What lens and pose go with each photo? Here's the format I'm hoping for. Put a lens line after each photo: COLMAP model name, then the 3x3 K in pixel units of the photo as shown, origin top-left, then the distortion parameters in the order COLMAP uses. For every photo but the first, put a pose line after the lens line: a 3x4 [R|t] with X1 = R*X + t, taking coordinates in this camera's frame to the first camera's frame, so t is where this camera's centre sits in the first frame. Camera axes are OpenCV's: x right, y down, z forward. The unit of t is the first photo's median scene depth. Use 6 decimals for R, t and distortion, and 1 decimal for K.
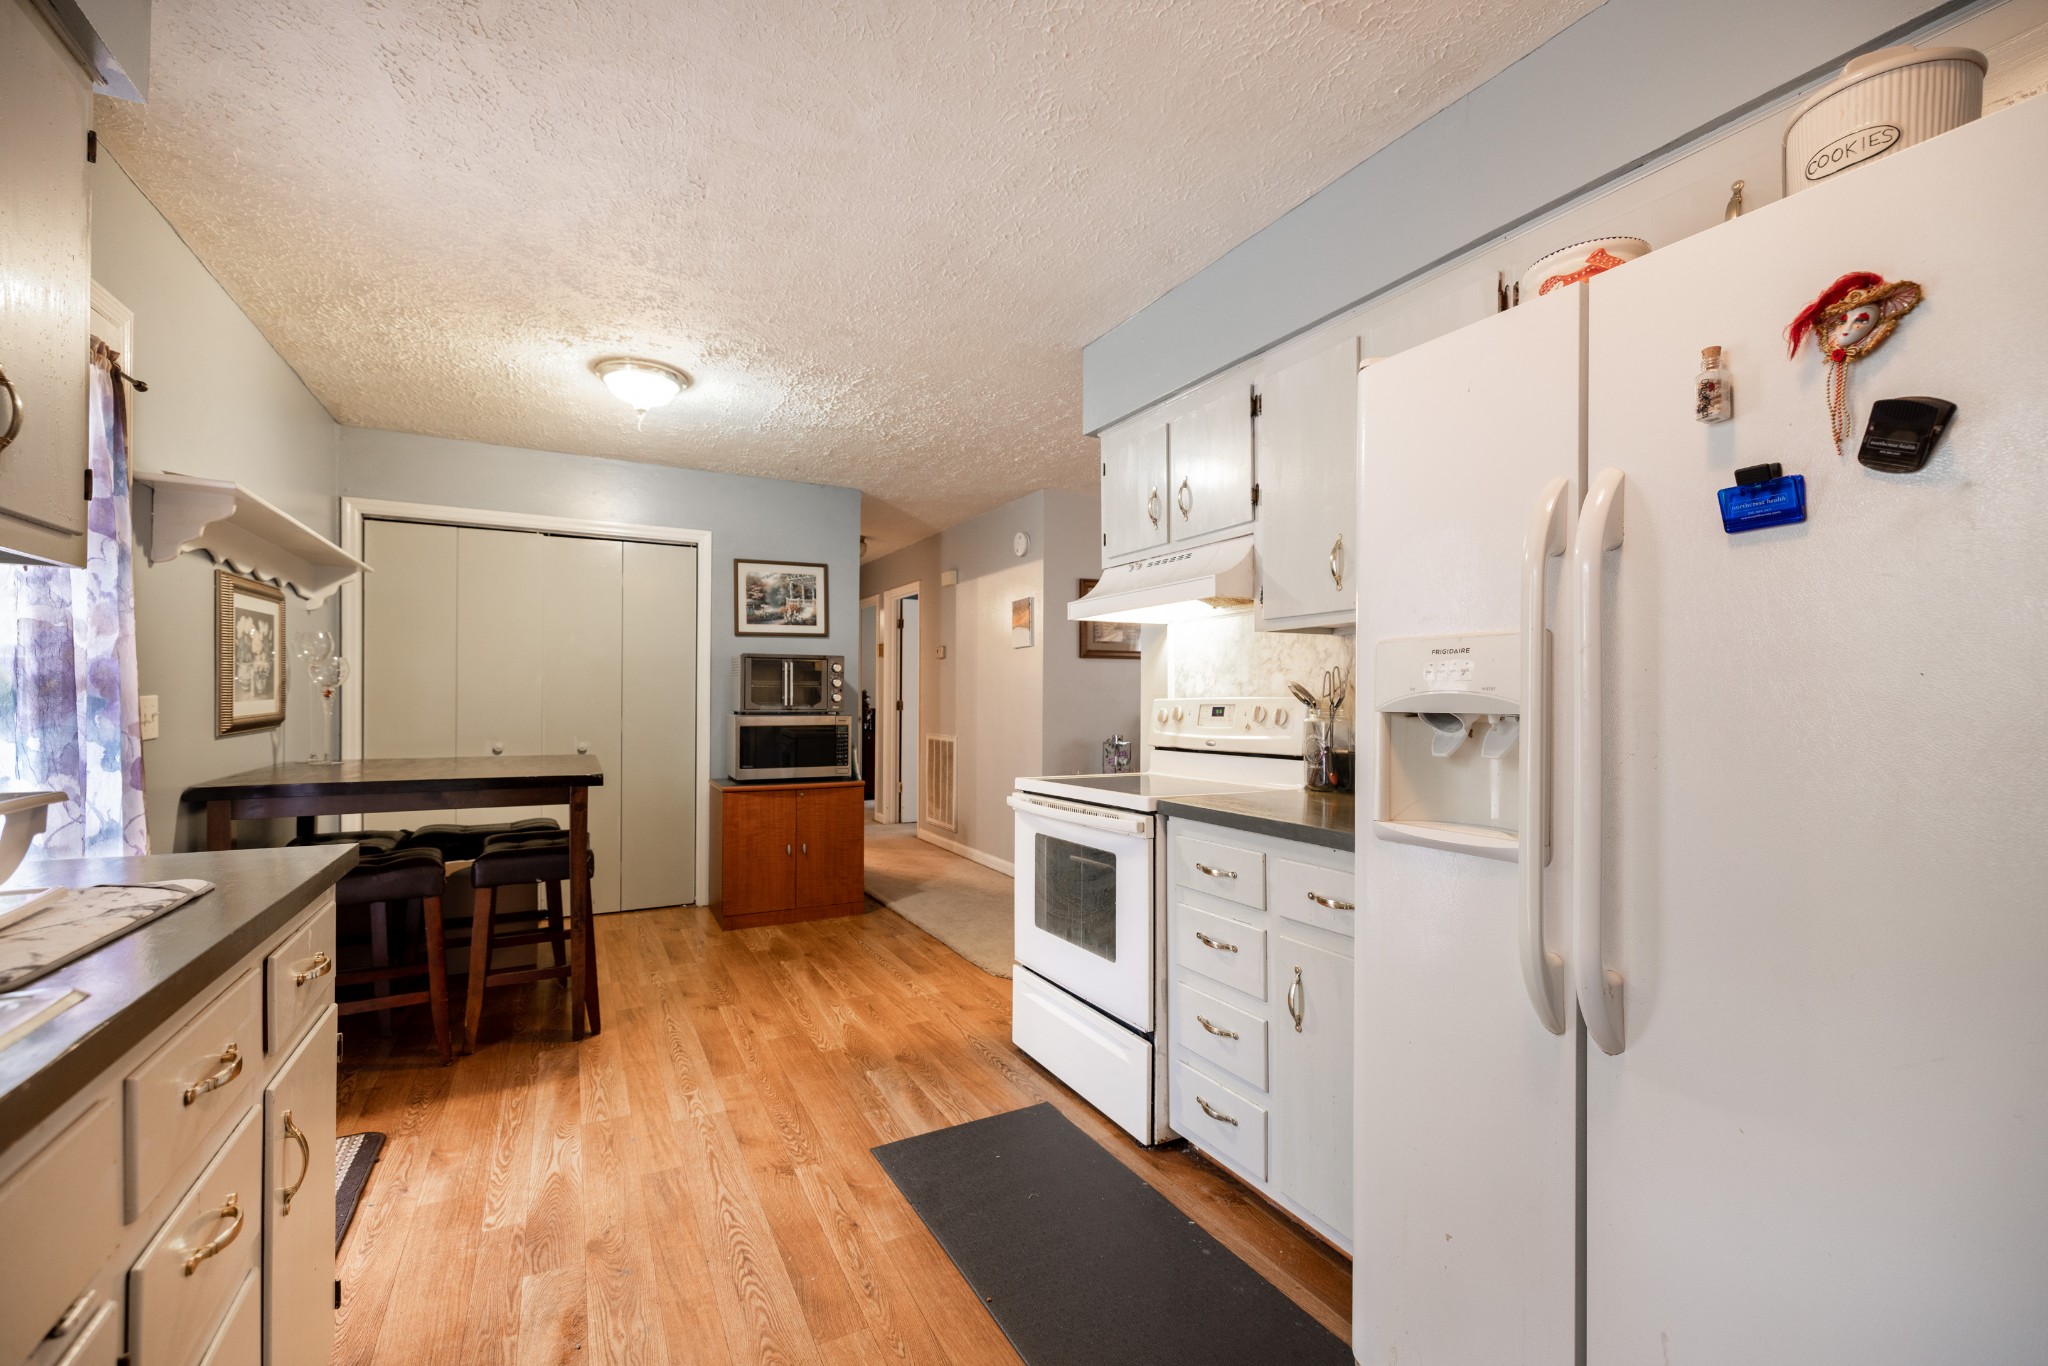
lens RADIAL K [[853.3, 0, 1016.8], [0, 853.3, 690.9], [0, 0, 1]] dist [0.001270, 0.000152]
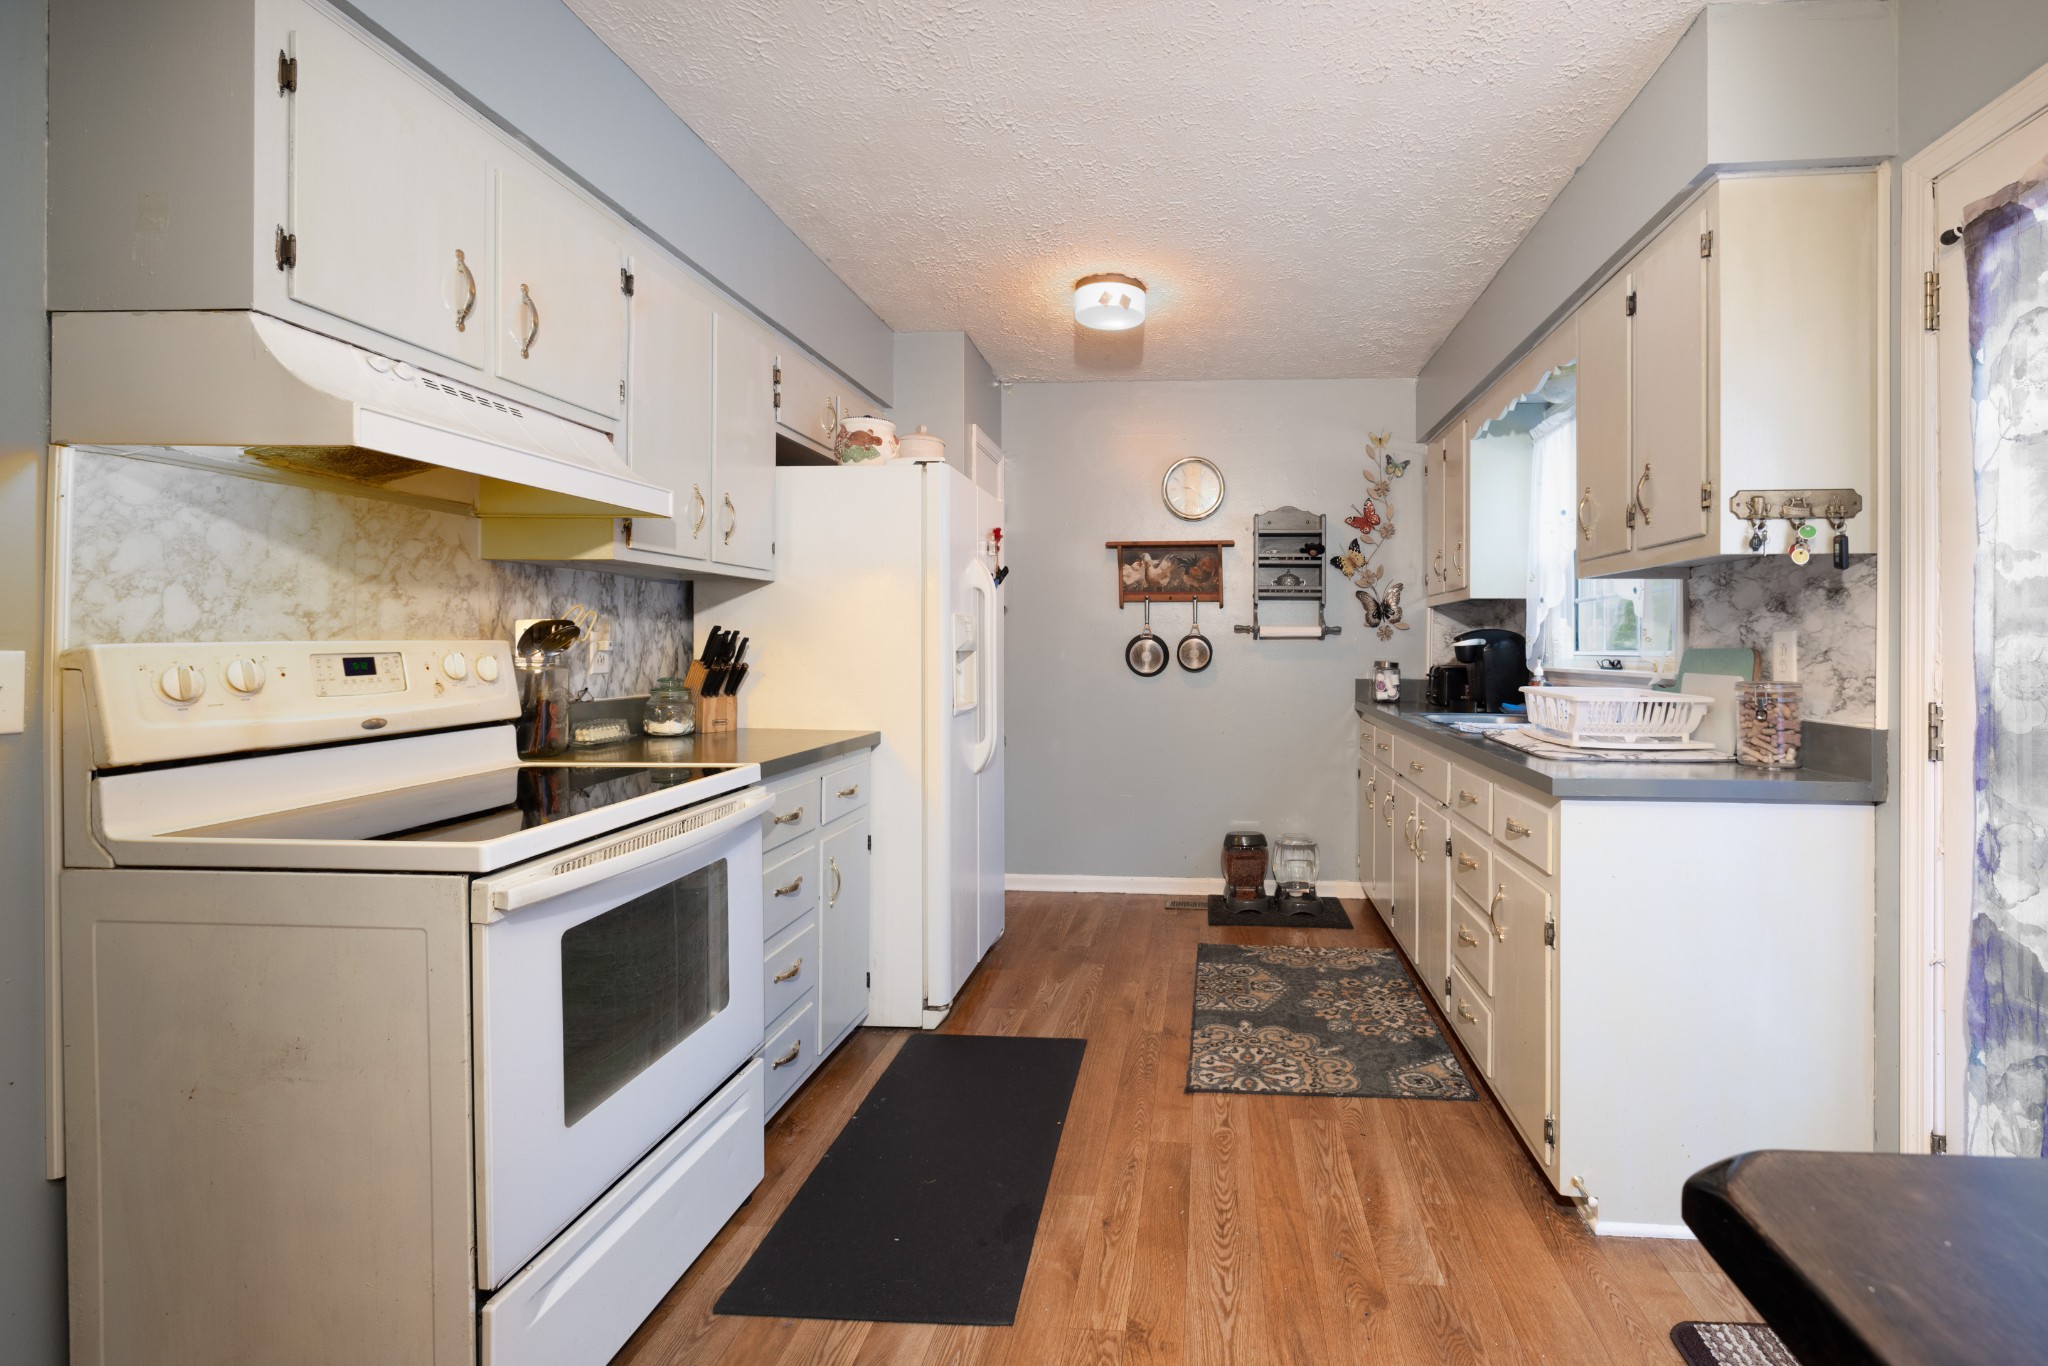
lens RADIAL K [[903.2, 0, 1147.7], [0, 903.2, 638.9], [0, 0, 1]] dist [0.002691, 0.000502]
pose [[-0.850655, -0.005847, 0.525692, -0.591794], [-0.013121, 0.999863, -0.010111, 0.007186], [-0.525561, -0.015498, -0.850615, 1.459538]]
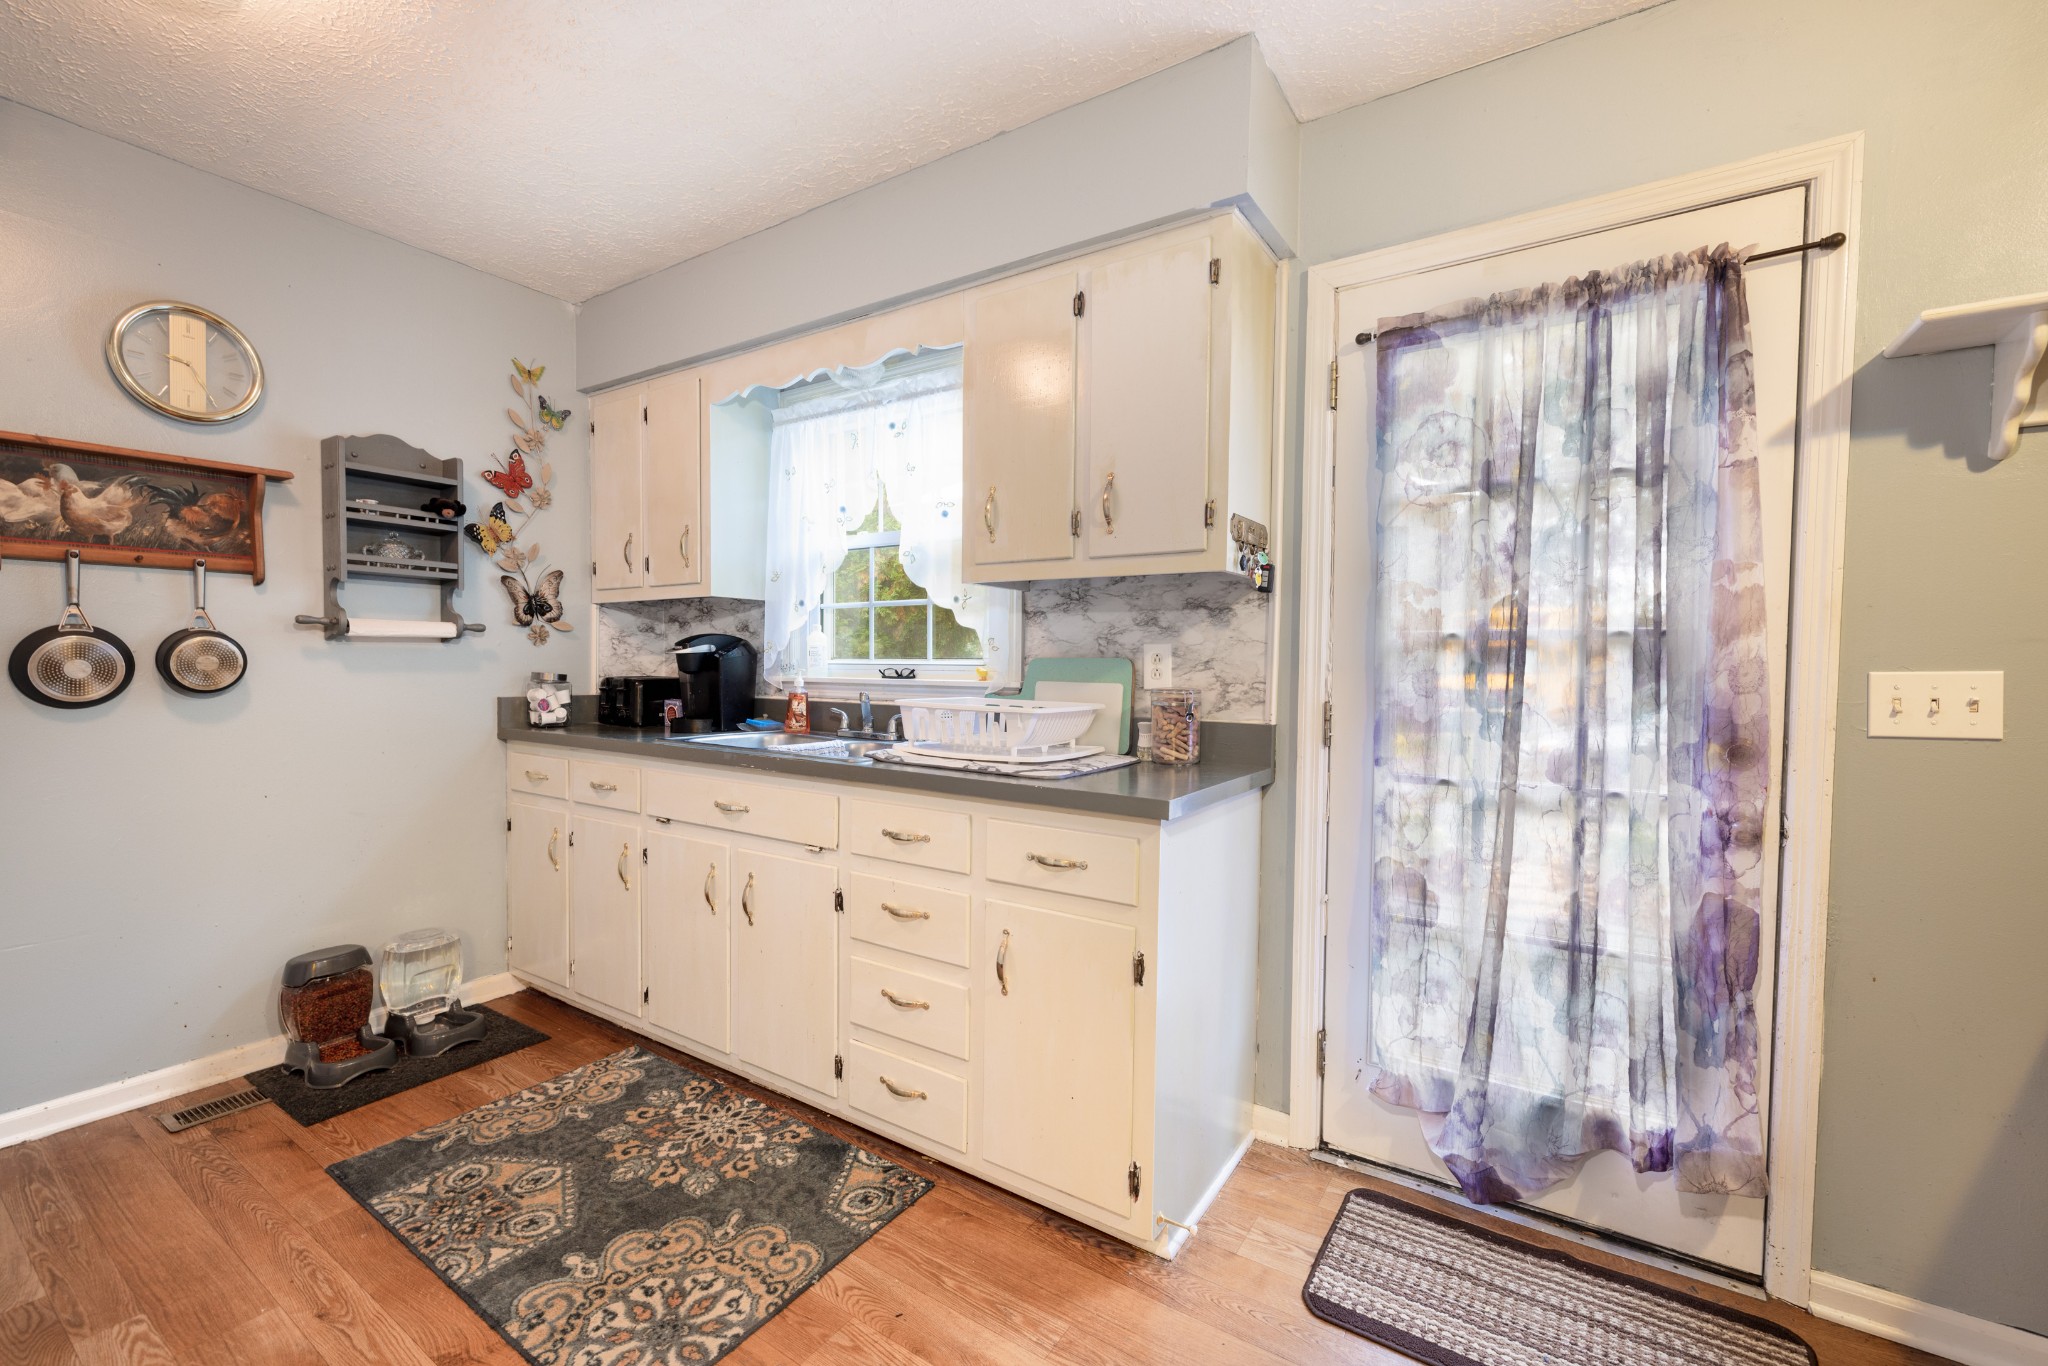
lens RADIAL K [[853.3, 0, 1016.8], [0, 853.3, 690.9], [0, 0, 1]] dist [0.001270, 0.000152]
pose [[-0.881021, 0.001659, -0.473075, -0.068320], [-0.012210, 0.999581, 0.026244, 0.012318], [0.472920, 0.028898, -0.880631, 1.144937]]
